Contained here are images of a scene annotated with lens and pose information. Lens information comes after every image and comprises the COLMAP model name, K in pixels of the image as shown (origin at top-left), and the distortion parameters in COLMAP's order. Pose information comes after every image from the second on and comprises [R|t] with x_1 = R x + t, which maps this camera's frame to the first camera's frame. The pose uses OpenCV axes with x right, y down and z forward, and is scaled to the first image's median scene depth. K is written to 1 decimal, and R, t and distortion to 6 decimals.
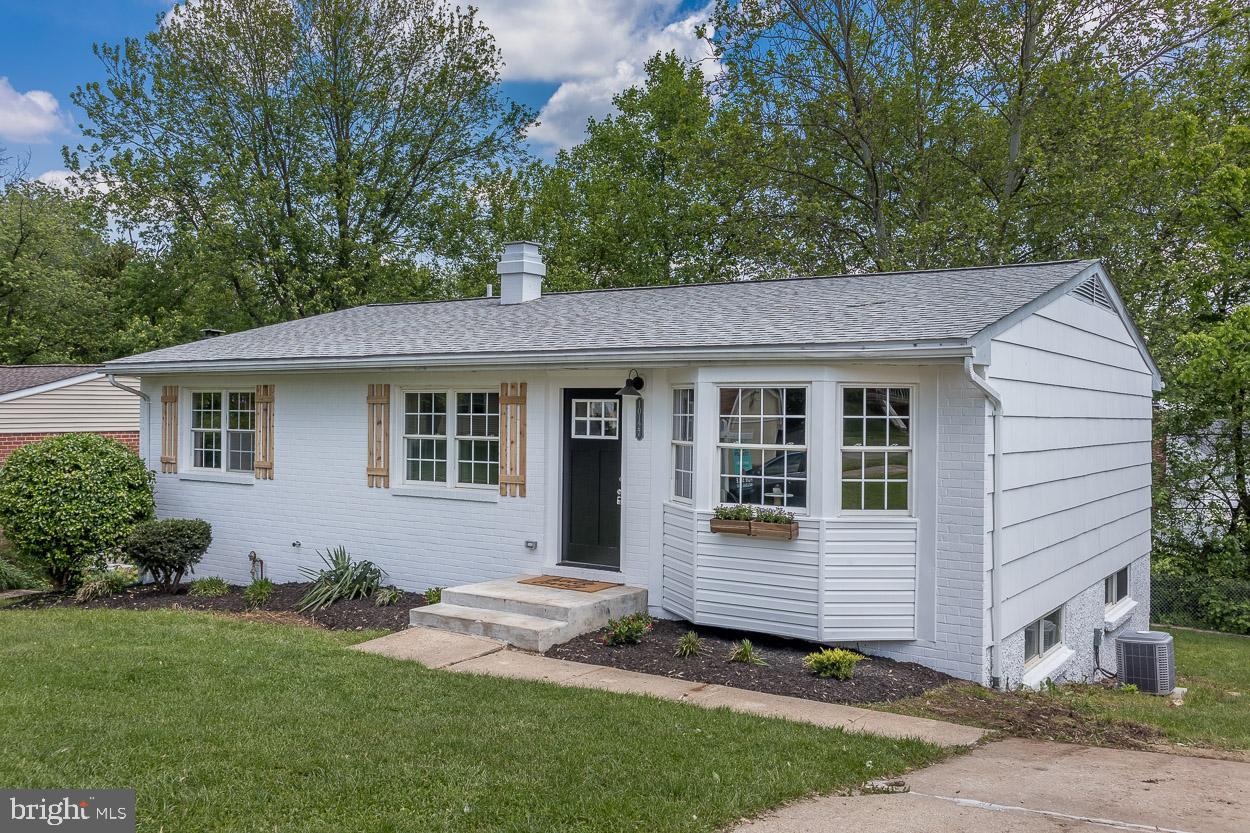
lens RADIAL K [[1159.3, 0, 664.4], [0, 1159.3, 441.0], [0, 0, 1]] dist [-0.007876, -0.002742]
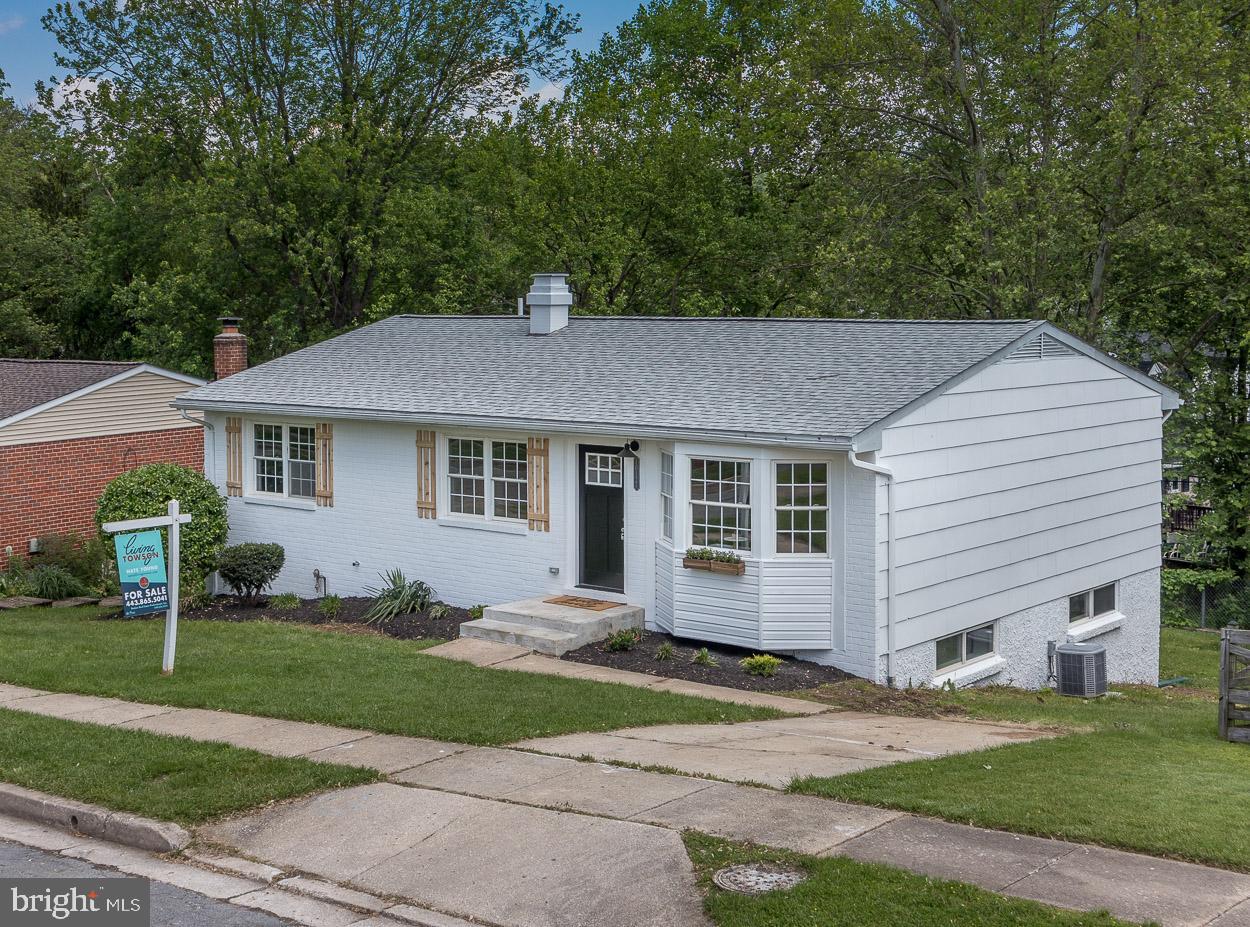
lens RADIAL K [[1791.0, 0, 625.0], [0, 1791.0, 463.5], [0, 0, 1]] dist [0.027182, -0.387020]
pose [[0.995148, -0.003926, -0.098306, 0.146063], [0.010487, 0.997744, 0.066310, -0.147821], [0.097824, -0.067019, 0.992945, -0.864776]]
